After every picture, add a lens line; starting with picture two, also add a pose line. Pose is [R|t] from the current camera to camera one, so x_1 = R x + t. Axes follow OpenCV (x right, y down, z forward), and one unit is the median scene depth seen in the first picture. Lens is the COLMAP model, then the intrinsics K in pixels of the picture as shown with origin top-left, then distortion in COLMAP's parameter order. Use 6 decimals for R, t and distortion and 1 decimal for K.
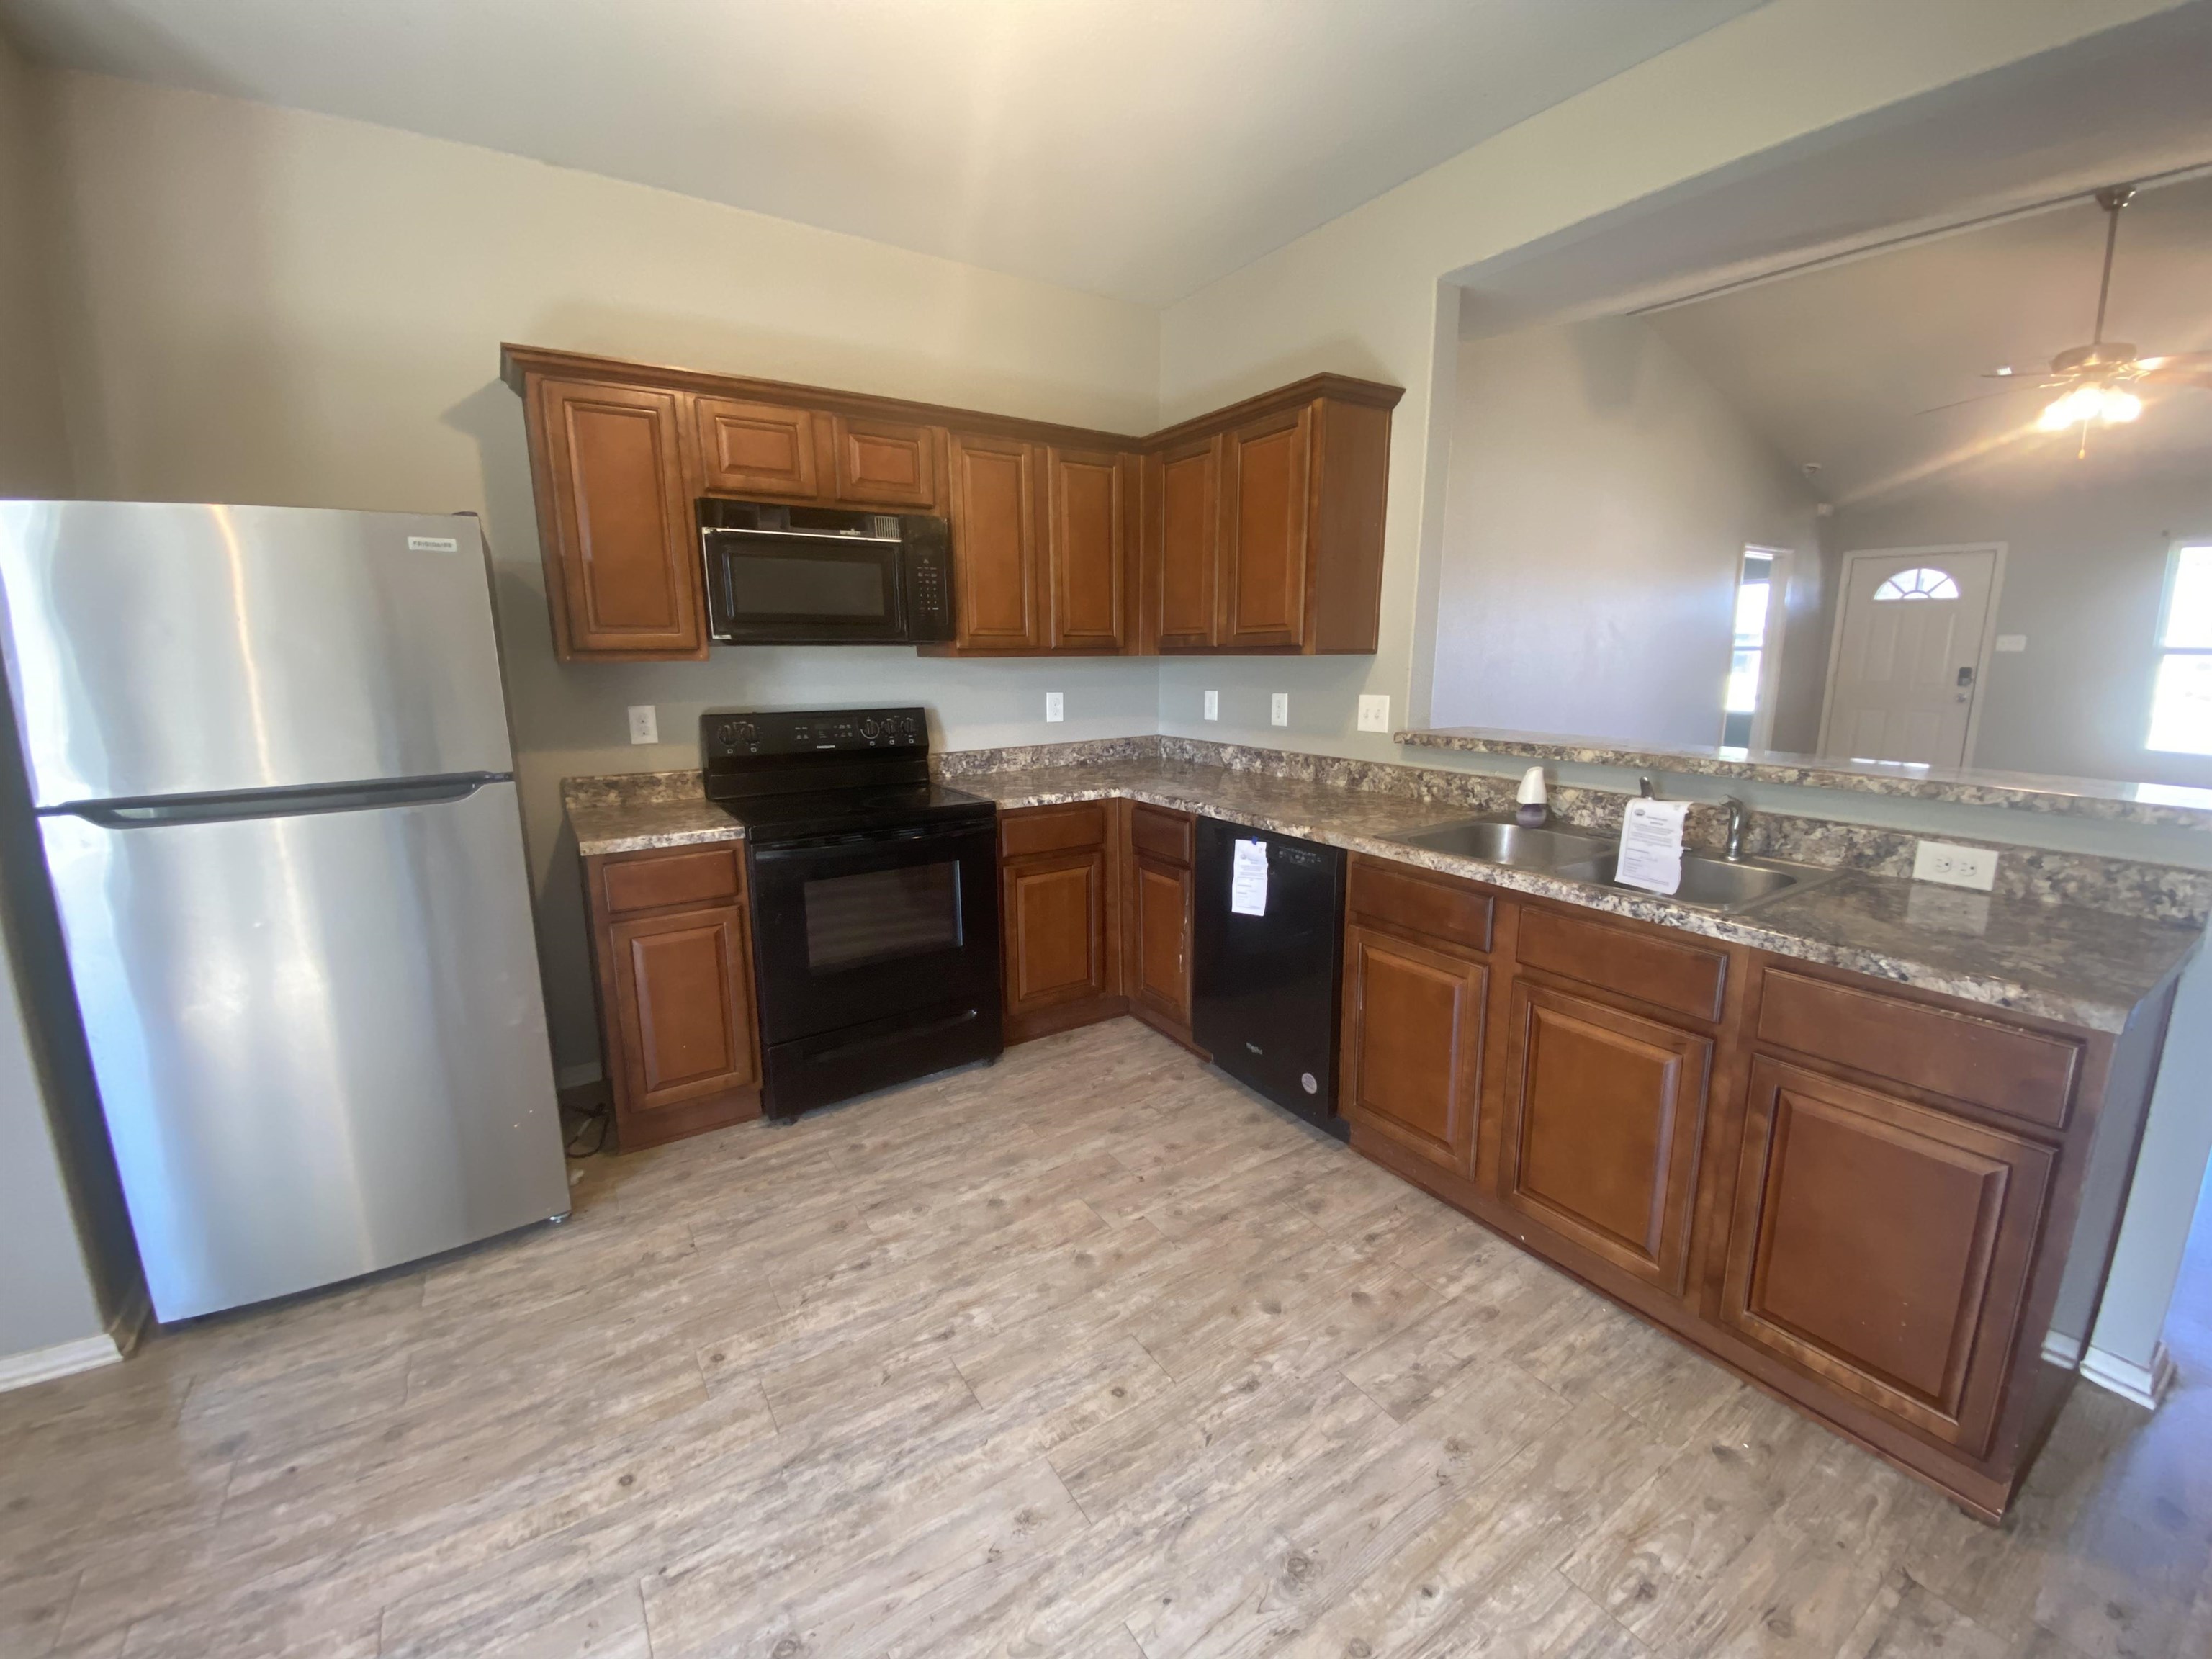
lens RADIAL K [[912.5, 0, 1104.1], [0, 912.5, 822.3], [0, 0, 1]] dist [0.026297, -0.022695]
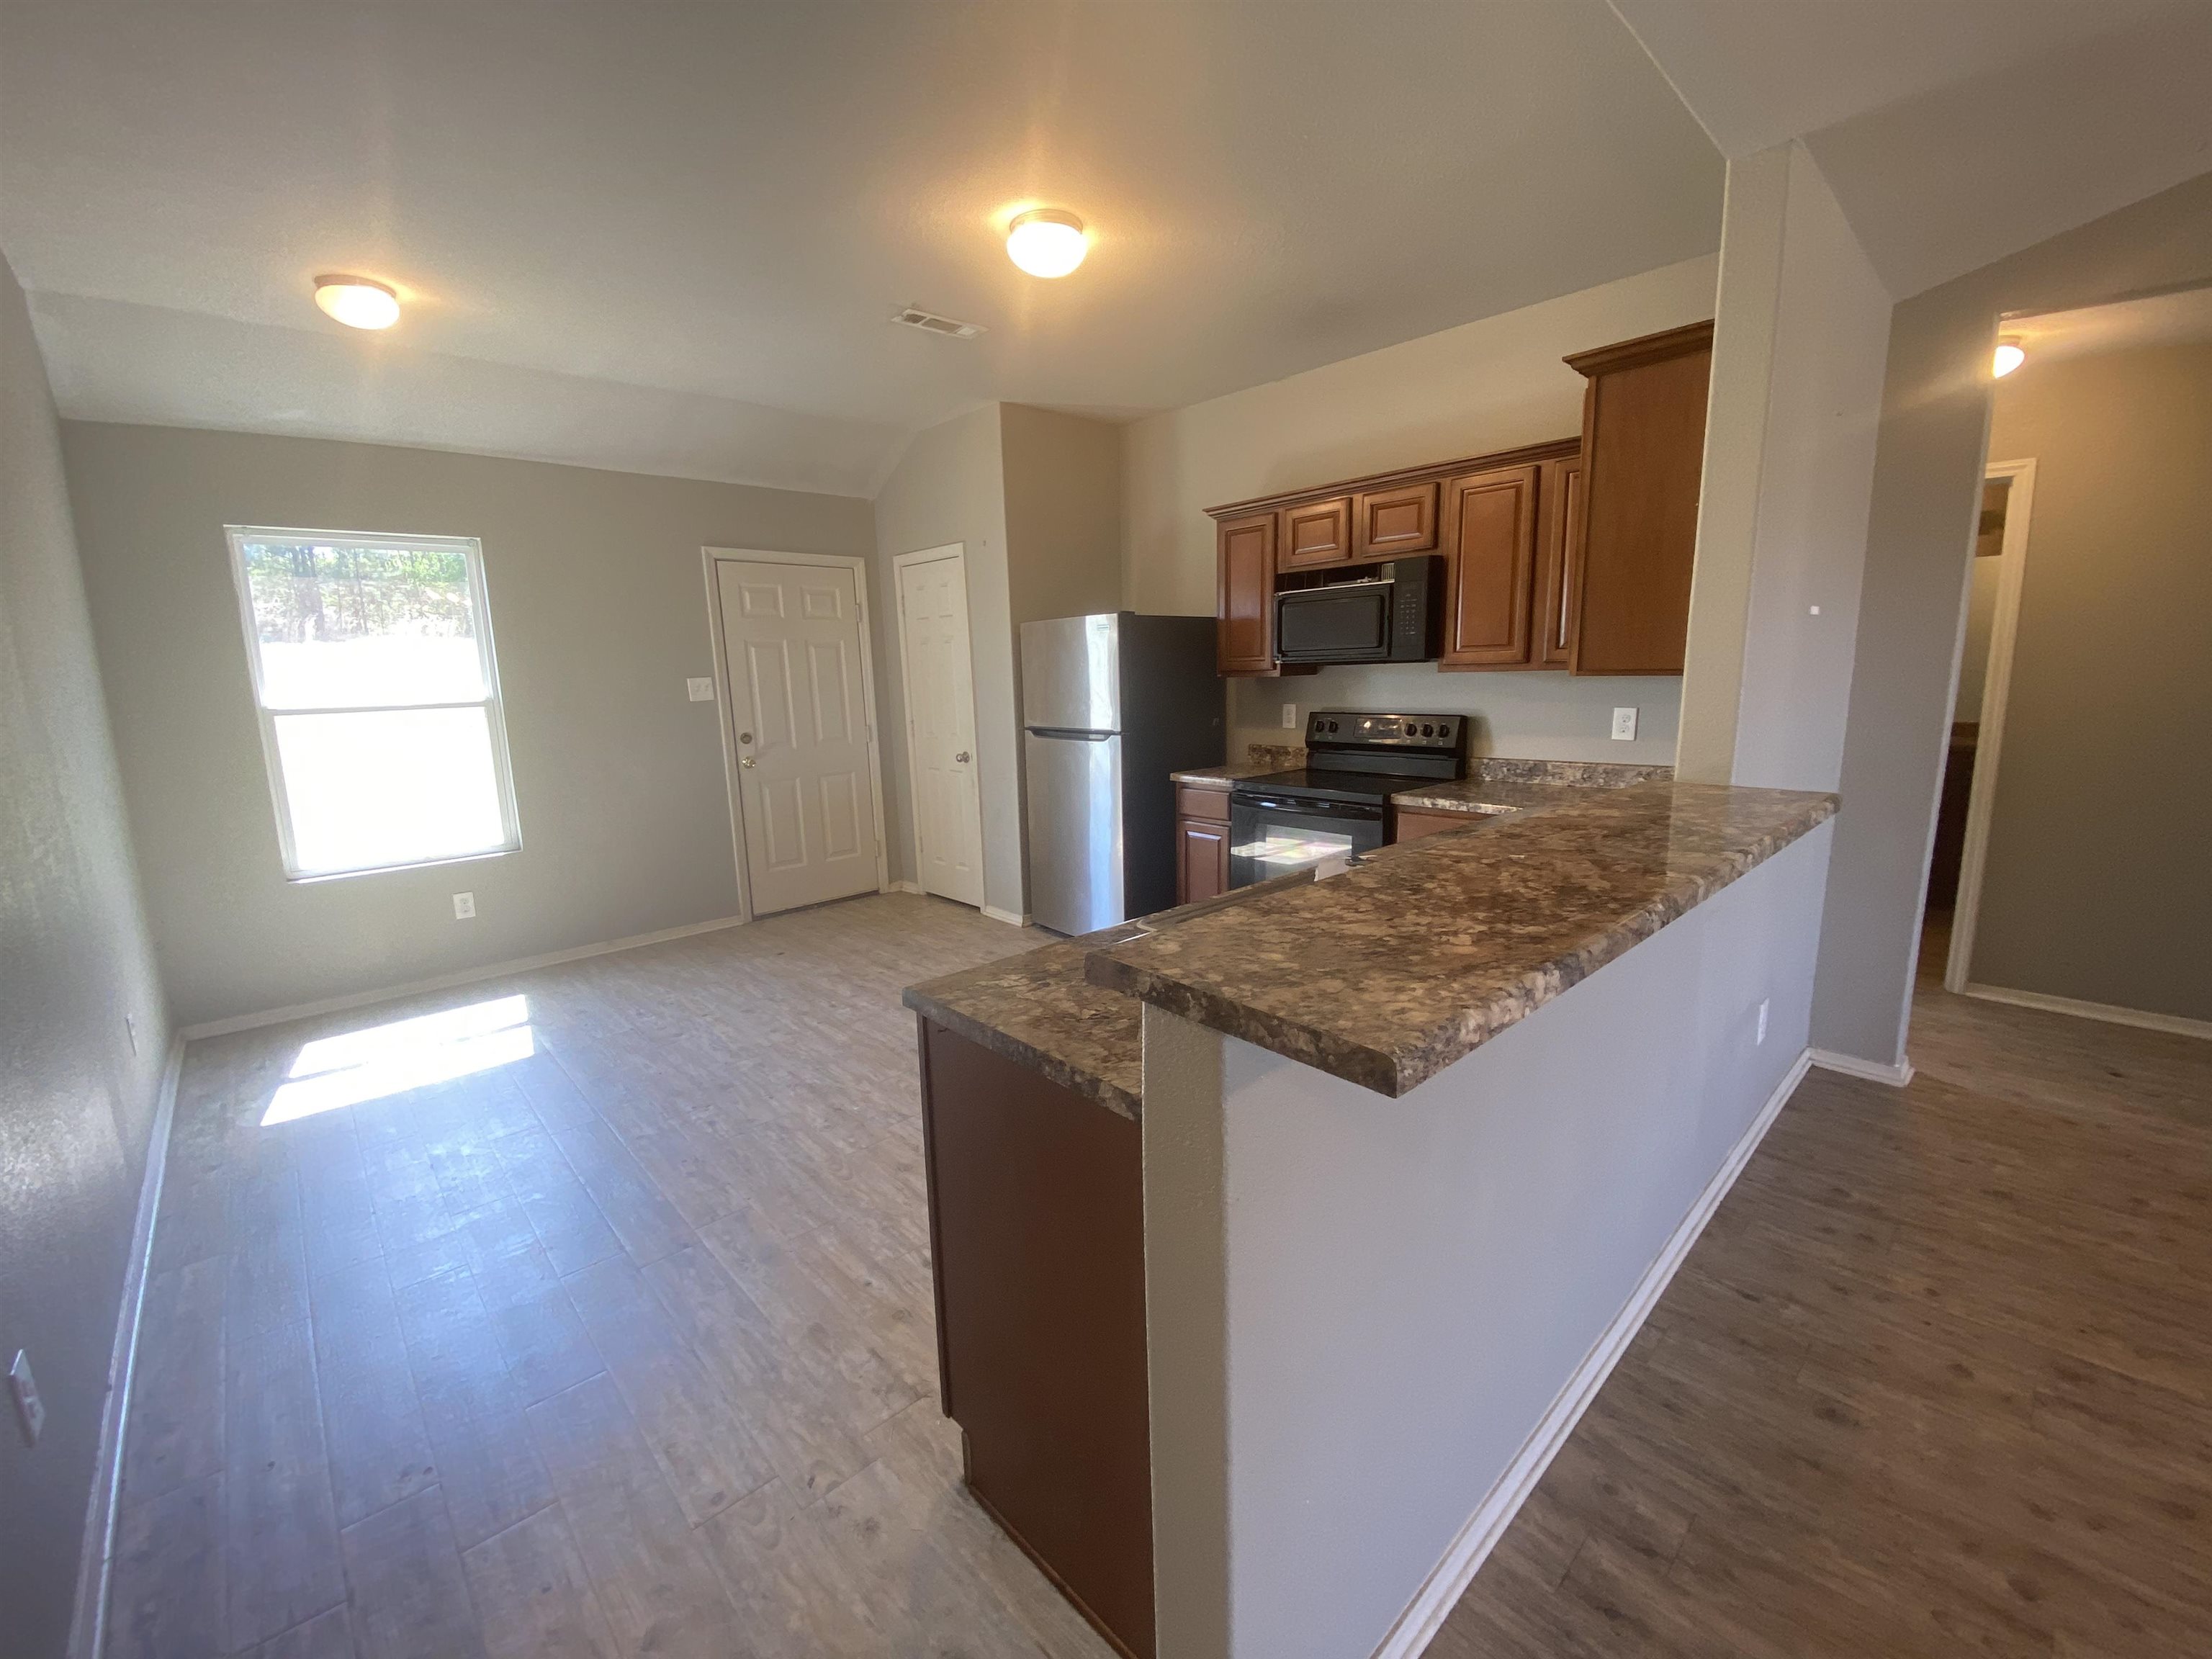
lens RADIAL K [[912.5, 0, 1104.1], [0, 912.5, 822.3], [0, 0, 1]] dist [0.026297, -0.022695]
pose [[0.150407, 0.170174, -0.973868, 1.000975], [-0.157615, 0.976602, 0.146309, -0.105788], [0.975979, 0.131490, 0.173710, 0.435684]]
